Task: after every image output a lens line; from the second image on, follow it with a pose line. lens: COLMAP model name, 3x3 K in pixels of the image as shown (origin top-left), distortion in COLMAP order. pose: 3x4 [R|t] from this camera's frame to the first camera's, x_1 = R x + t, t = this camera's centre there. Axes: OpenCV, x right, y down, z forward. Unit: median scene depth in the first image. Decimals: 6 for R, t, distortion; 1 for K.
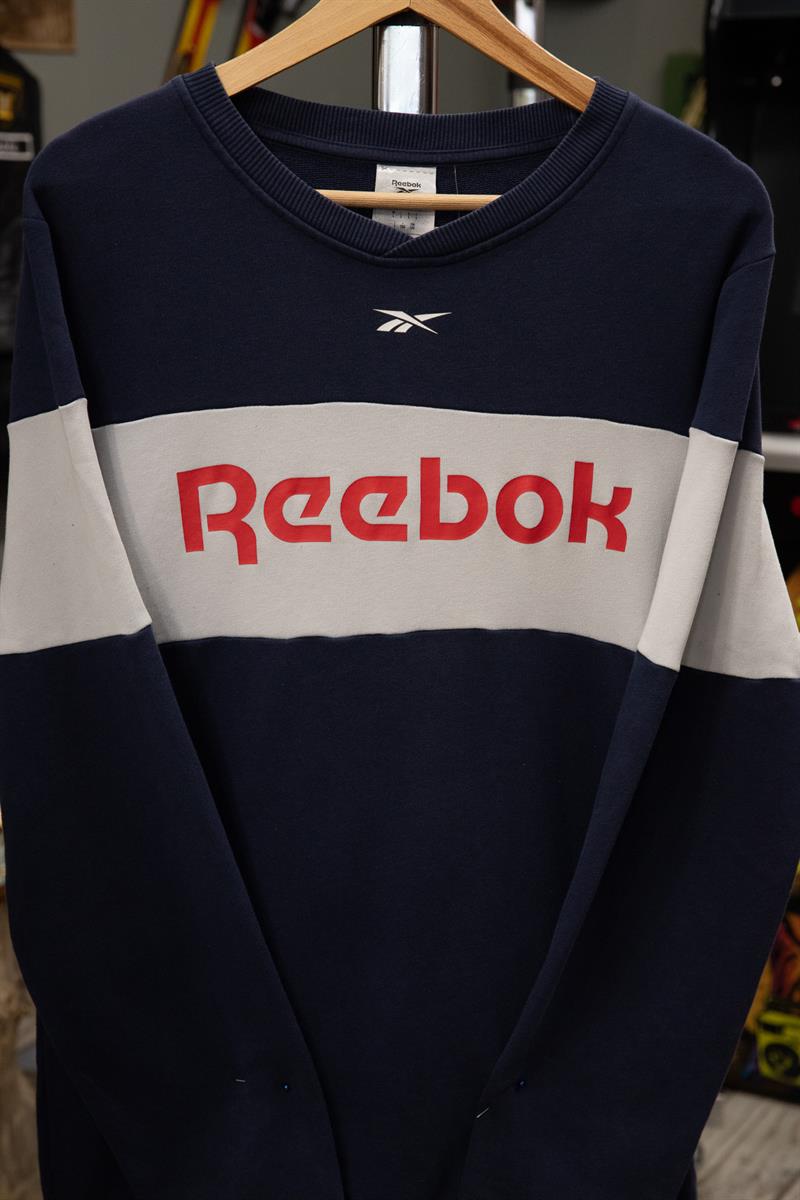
lens RADIAL K [[2147.9, 0, 398.2], [0, 2147.9, 605.8], [0, 0, 1]] dist [0.153528, 0.000000]
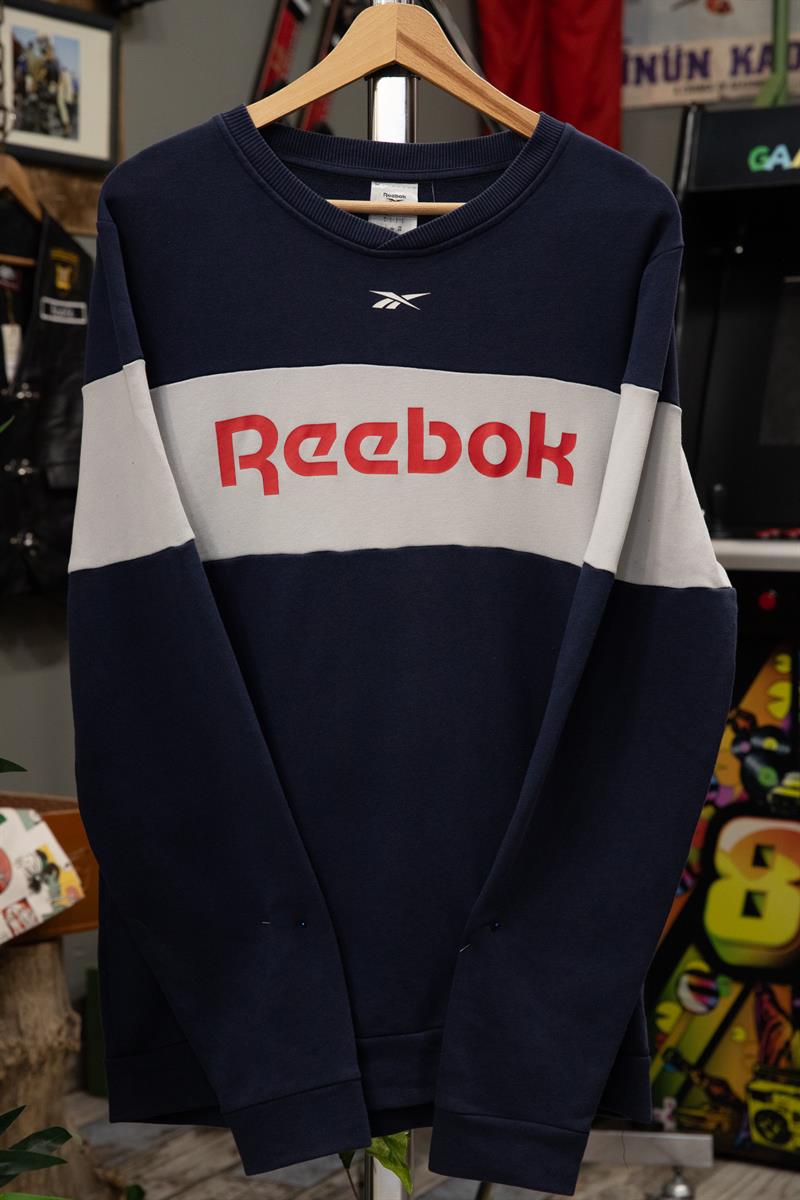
lens RADIAL K [[2147.9, 0, 400.5], [0, 2147.9, 606.9], [0, 0, 1]] dist [0.153528, 0.000000]
pose [[0.999875, -0.009475, -0.012684, 0.020909], [0.007740, 0.991422, -0.130469, 0.210597], [0.013812, 0.130354, 0.991371, -0.236012]]
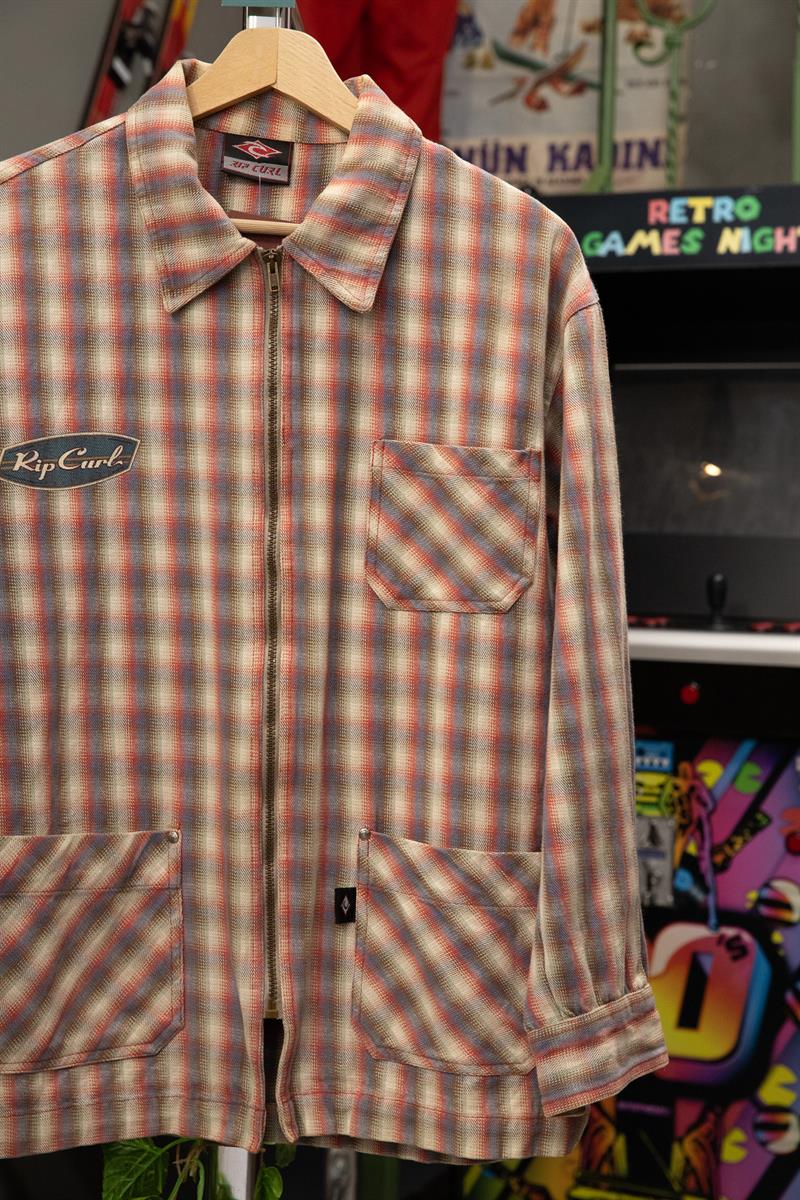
lens RADIAL K [[2147.9, 0, 408.4], [0, 2147.9, 605.9], [0, 0, 1]] dist [0.153528, 0.000000]
pose [[0.995436, 0.014583, 0.094309, -0.029172], [0.002375, 0.984164, -0.177244, 0.219611], [-0.095400, 0.176659, 0.979638, -0.144240]]
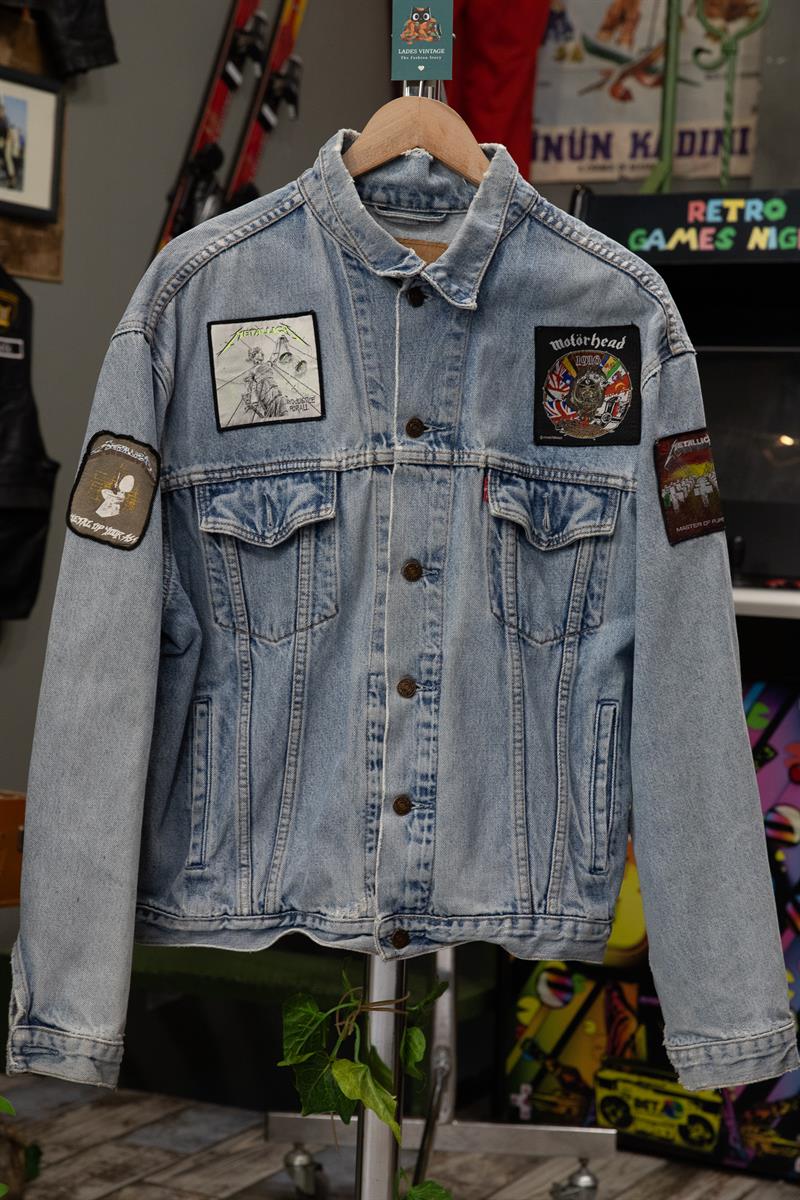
lens RADIAL K [[2147.9, 0, 404.4], [0, 2147.9, 606.7], [0, 0, 1]] dist [0.153528, 0.000000]
pose [[0.999189, 0.030663, 0.026094, 0.049309], [-0.026327, 0.987911, -0.152768, 0.272234], [-0.030463, 0.151957, 0.987918, -0.477381]]
